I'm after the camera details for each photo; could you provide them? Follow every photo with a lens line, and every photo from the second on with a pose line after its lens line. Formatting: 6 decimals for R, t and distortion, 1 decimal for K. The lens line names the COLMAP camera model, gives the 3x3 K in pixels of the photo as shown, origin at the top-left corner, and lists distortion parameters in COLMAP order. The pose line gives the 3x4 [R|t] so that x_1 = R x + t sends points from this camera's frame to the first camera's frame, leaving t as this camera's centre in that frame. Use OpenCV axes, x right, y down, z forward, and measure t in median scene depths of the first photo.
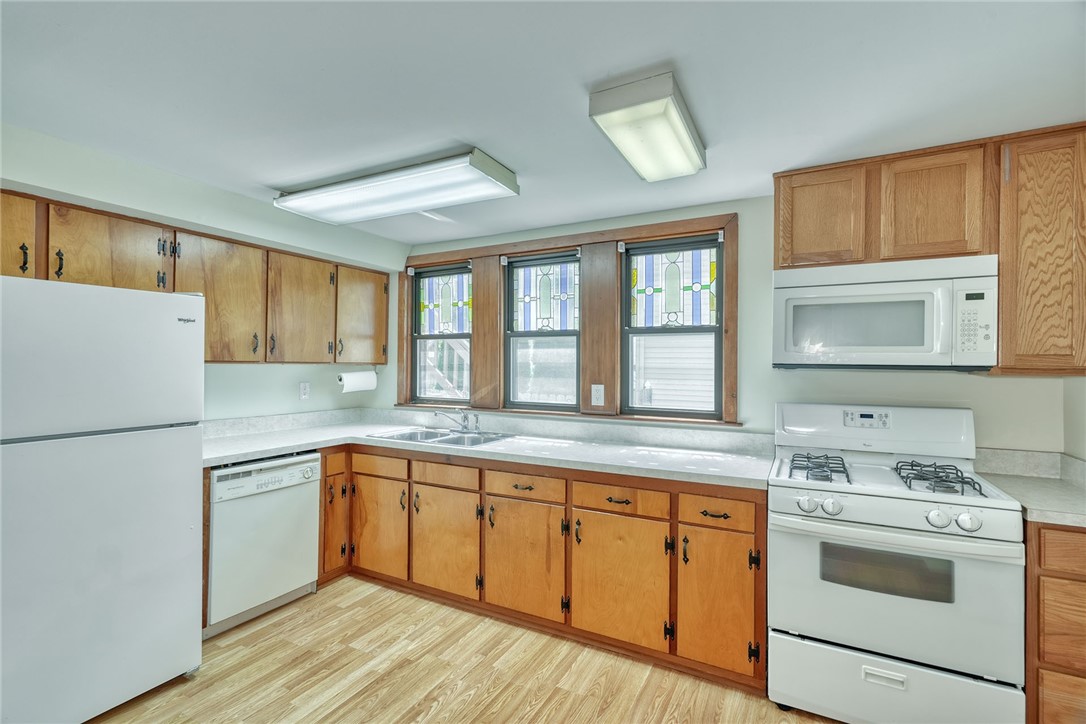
lens RADIAL K [[501.2, 0, 542.2], [0, 501.2, 359.4], [0, 0, 1]] dist [-0.005498, 0.004103]
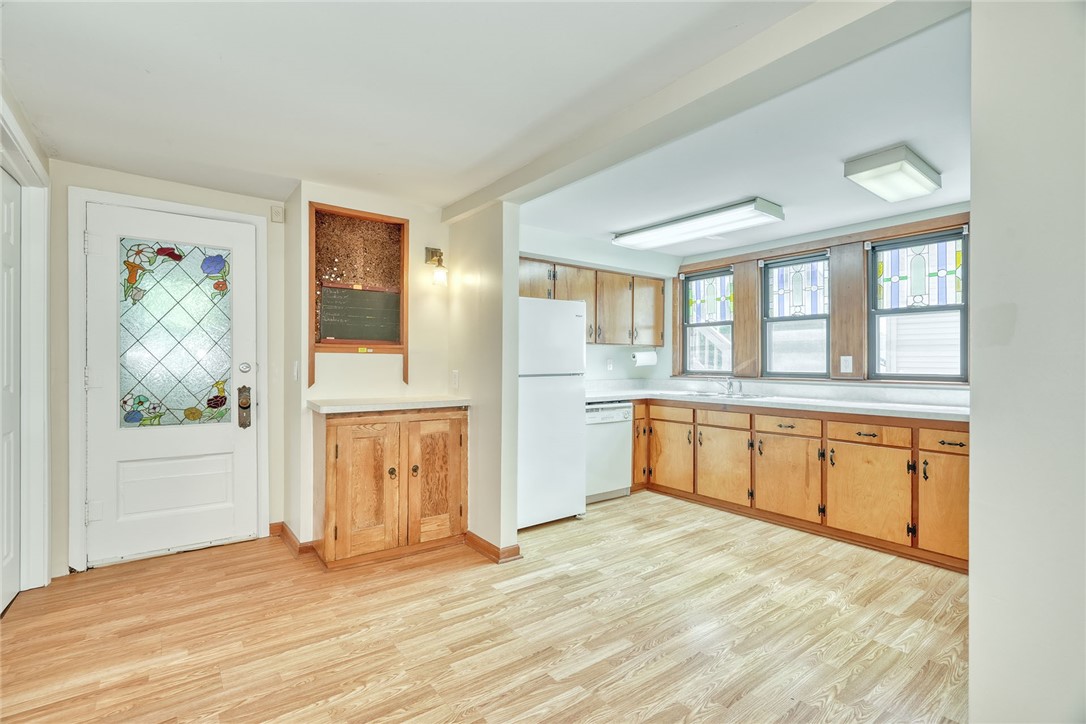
lens RADIAL K [[501.2, 0, 536.2], [0, 501.2, 361.0], [0, 0, 1]] dist [-0.005498, 0.004103]
pose [[0.909613, -0.005563, -0.415420, -0.086502], [0.007831, 0.999962, 0.003757, 0.058408], [0.415384, -0.006671, 0.909622, -0.534612]]
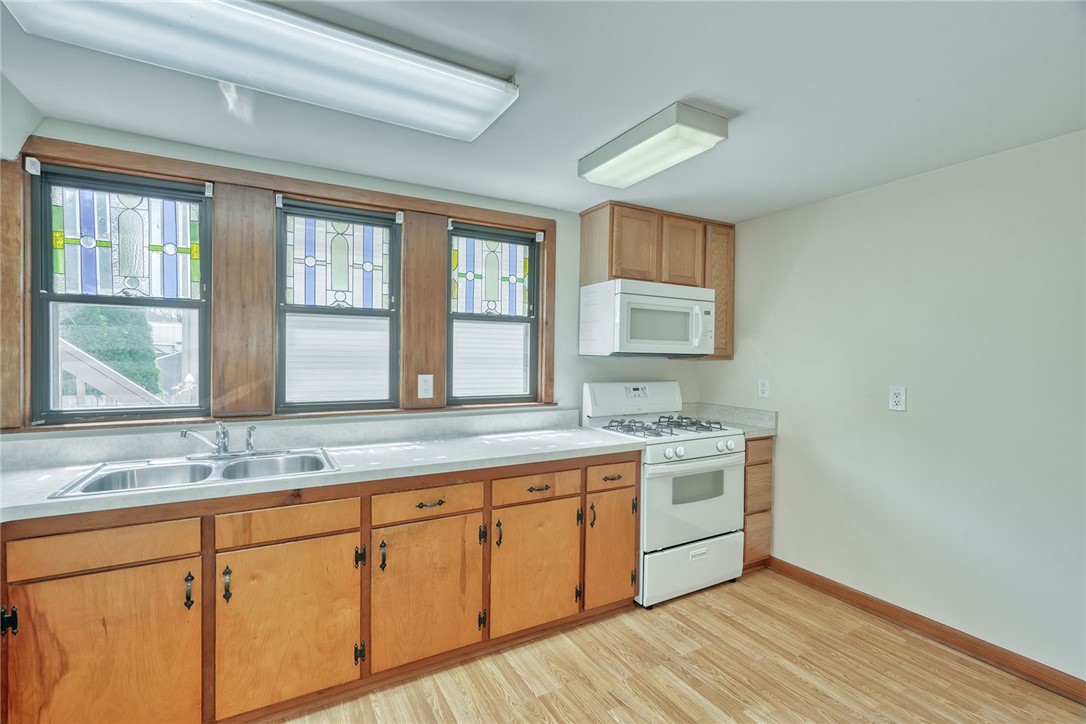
lens RADIAL K [[501.2, 0, 546.4], [0, 501.2, 361.0], [0, 0, 1]] dist [-0.005498, 0.004103]
pose [[0.526267, -0.010567, 0.850254, -0.589810], [-0.014355, 0.999670, 0.021308, 0.005195], [-0.850198, -0.023419, 0.525942, 0.399892]]
